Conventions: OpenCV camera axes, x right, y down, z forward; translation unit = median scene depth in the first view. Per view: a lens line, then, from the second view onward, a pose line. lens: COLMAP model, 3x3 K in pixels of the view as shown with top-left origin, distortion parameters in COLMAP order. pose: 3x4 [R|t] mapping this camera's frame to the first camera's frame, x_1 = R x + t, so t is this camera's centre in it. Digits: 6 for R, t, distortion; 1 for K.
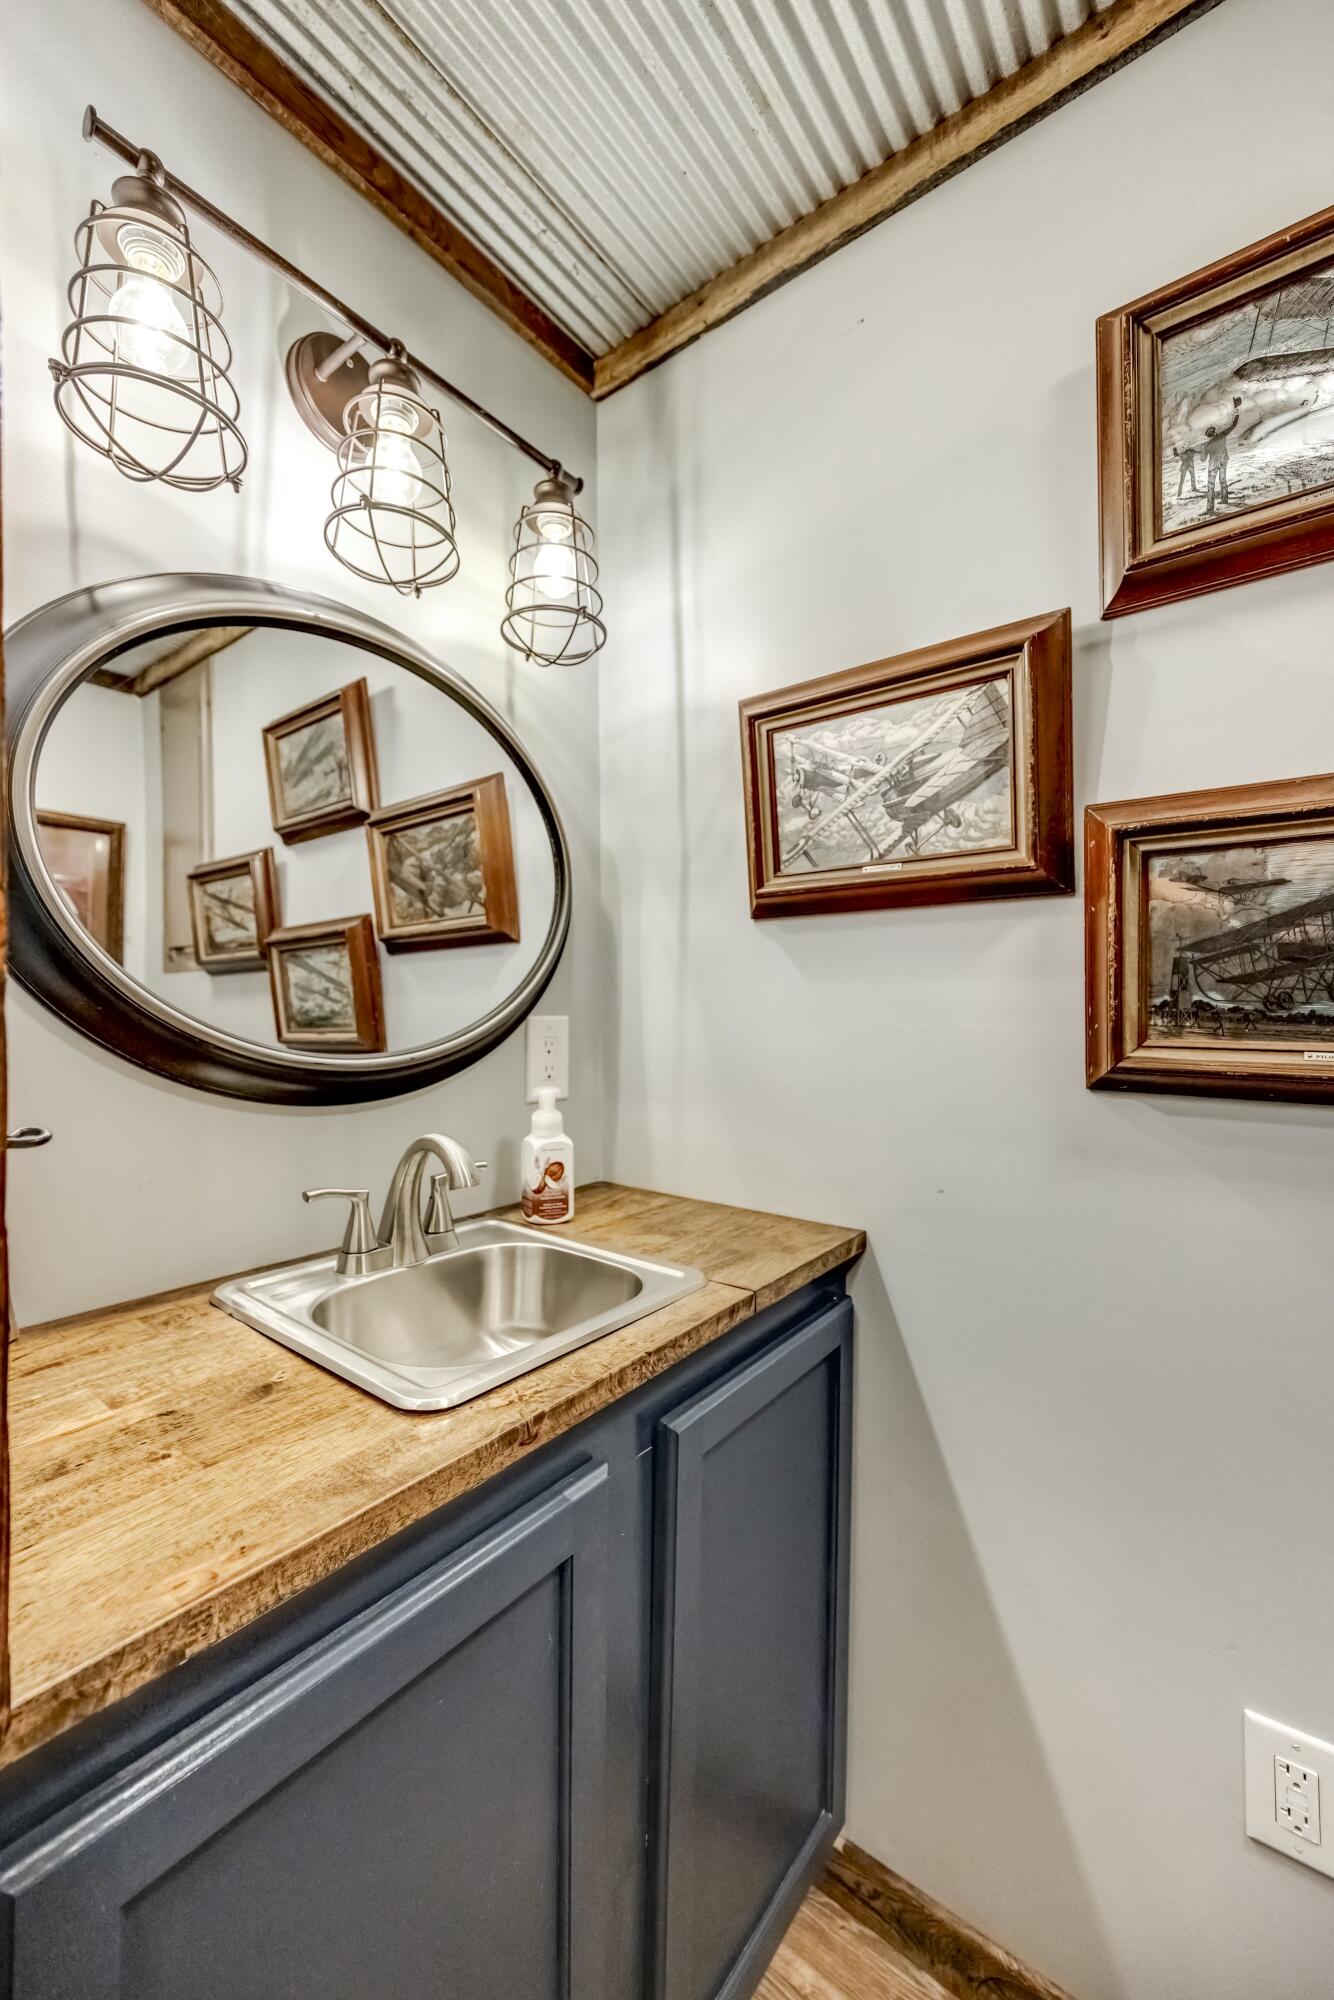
lens RADIAL K [[762.4, 0, 668.1], [0, 762.4, 1008.0], [0, 0, 1]] dist [-0.005100, 0.001232]
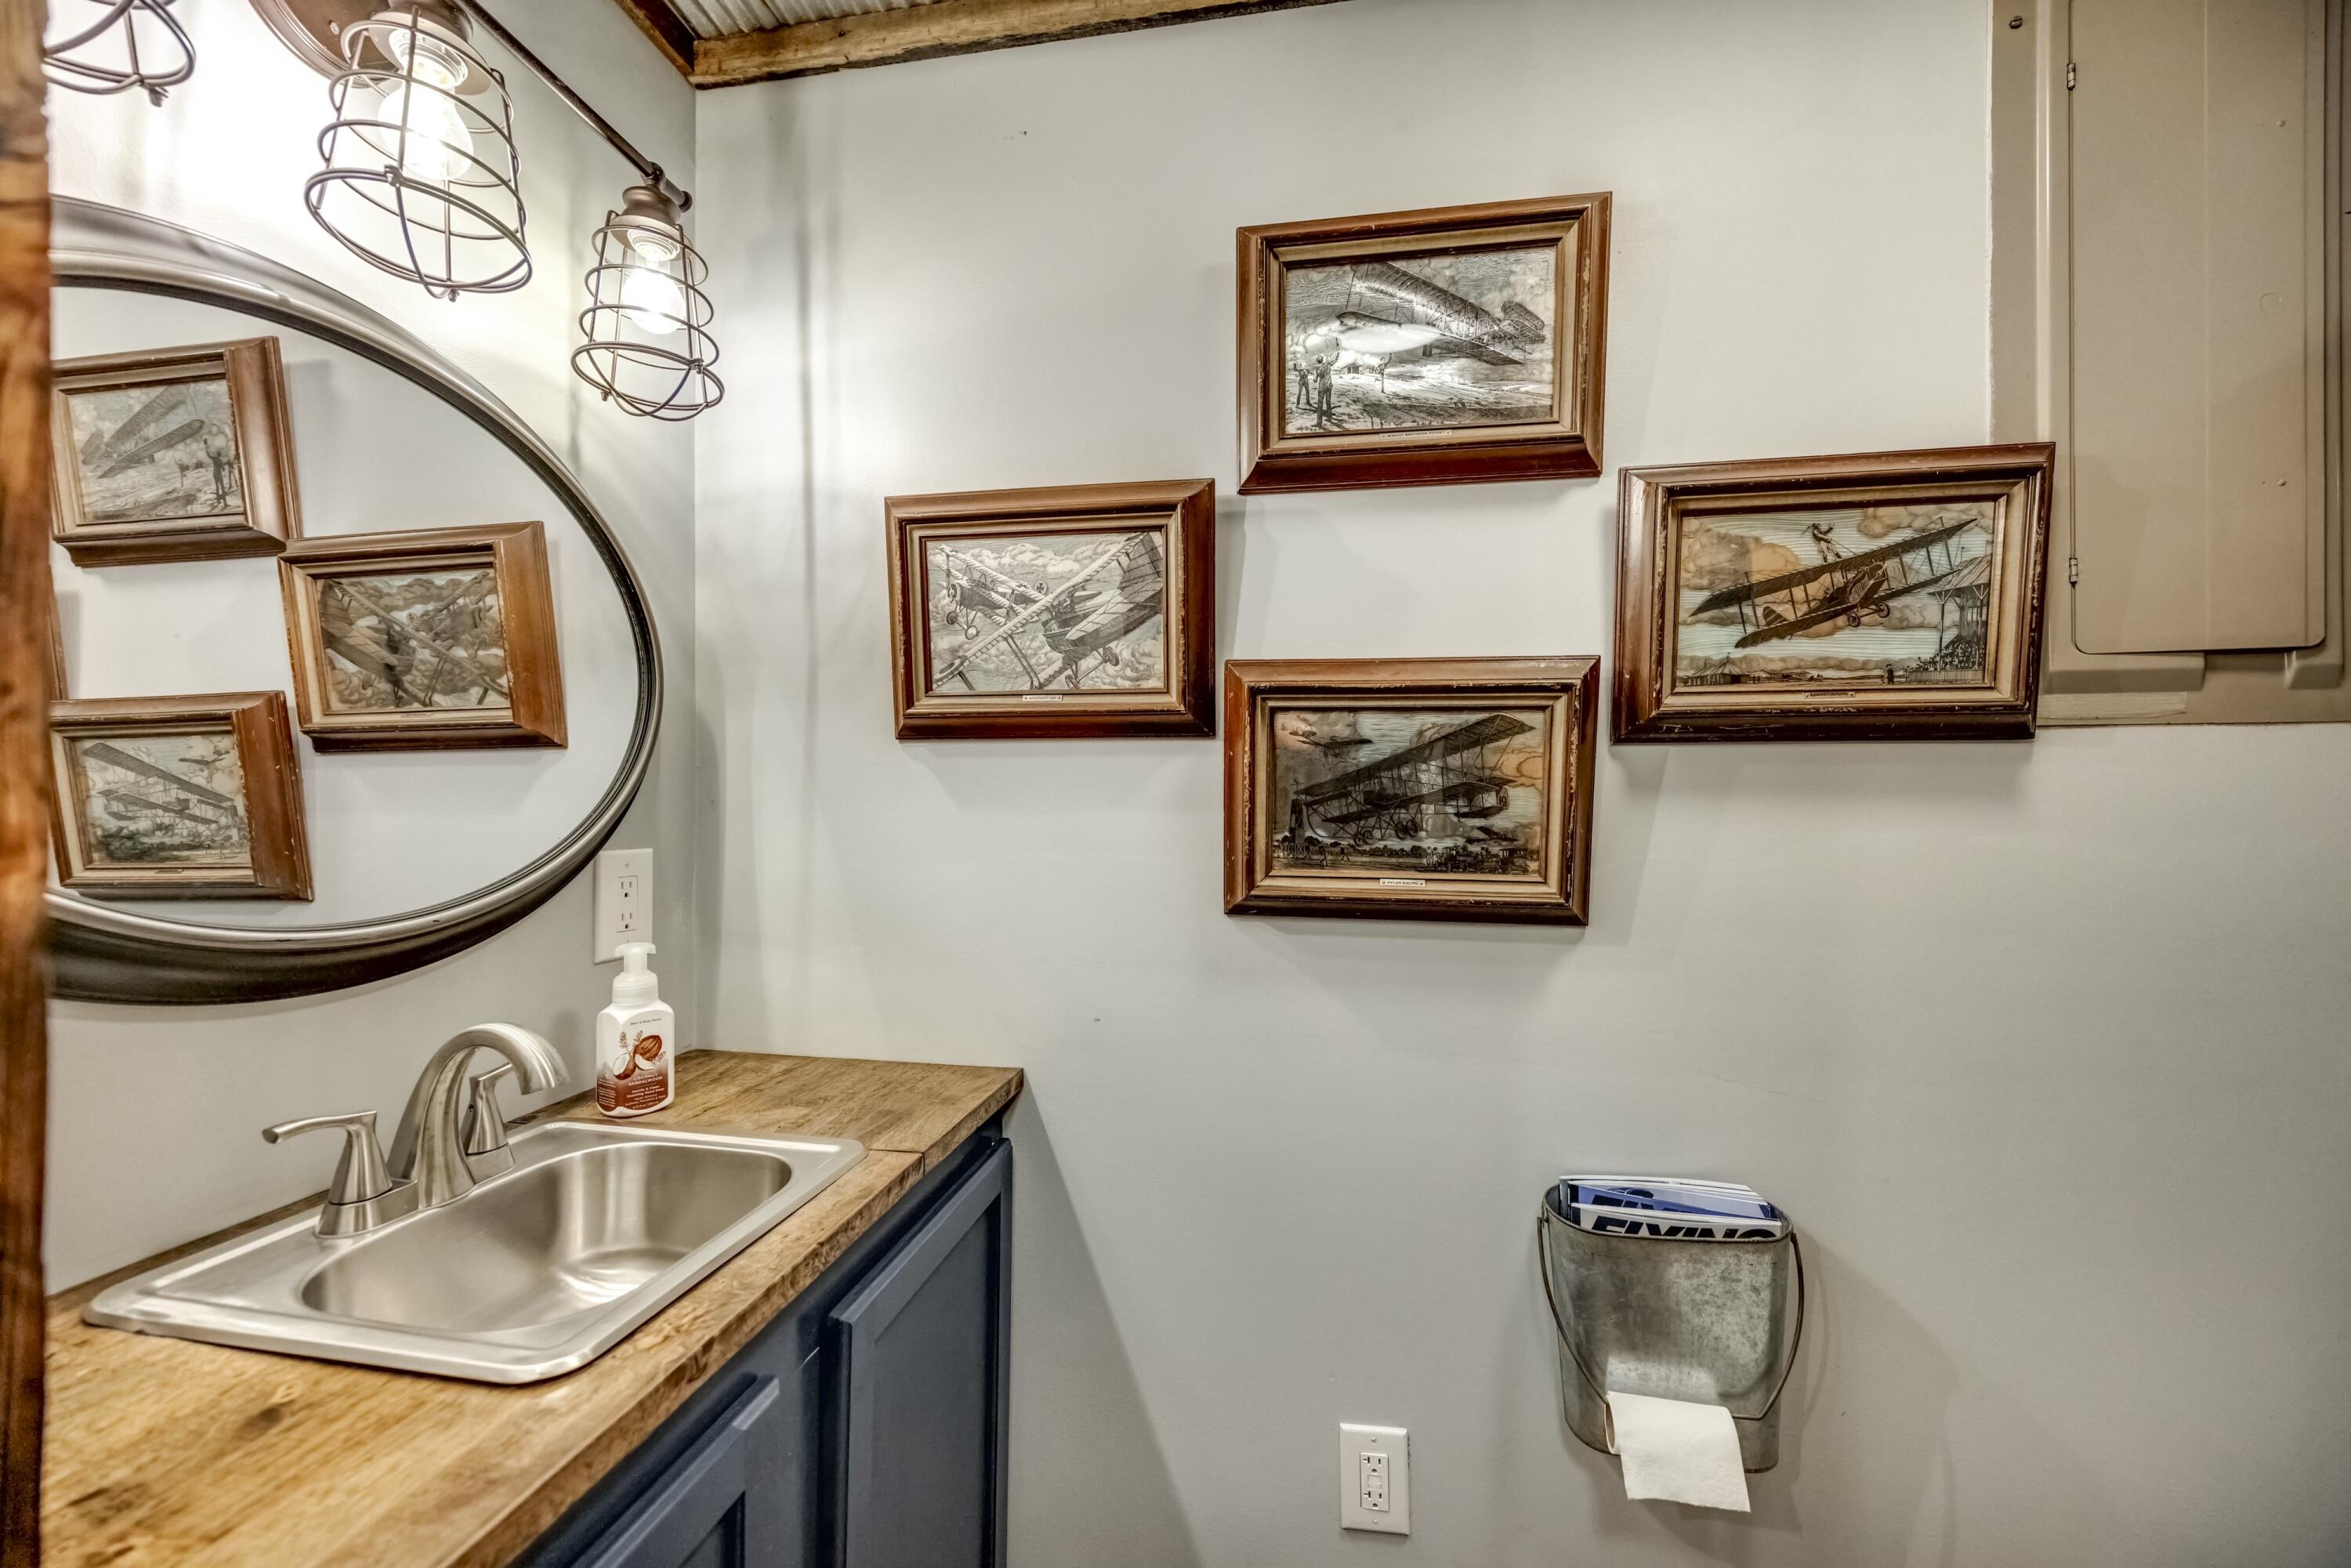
lens RADIAL K [[896.1, 0, 1167.0], [0, 896.1, 790.3], [0, 0, 1]] dist [-0.005100, 0.001232]
pose [[0.881948, 0.005228, 0.471319, -0.123263], [-0.004130, 0.999986, -0.003364, -0.061792], [-0.471330, 0.001020, 0.881957, -0.097306]]
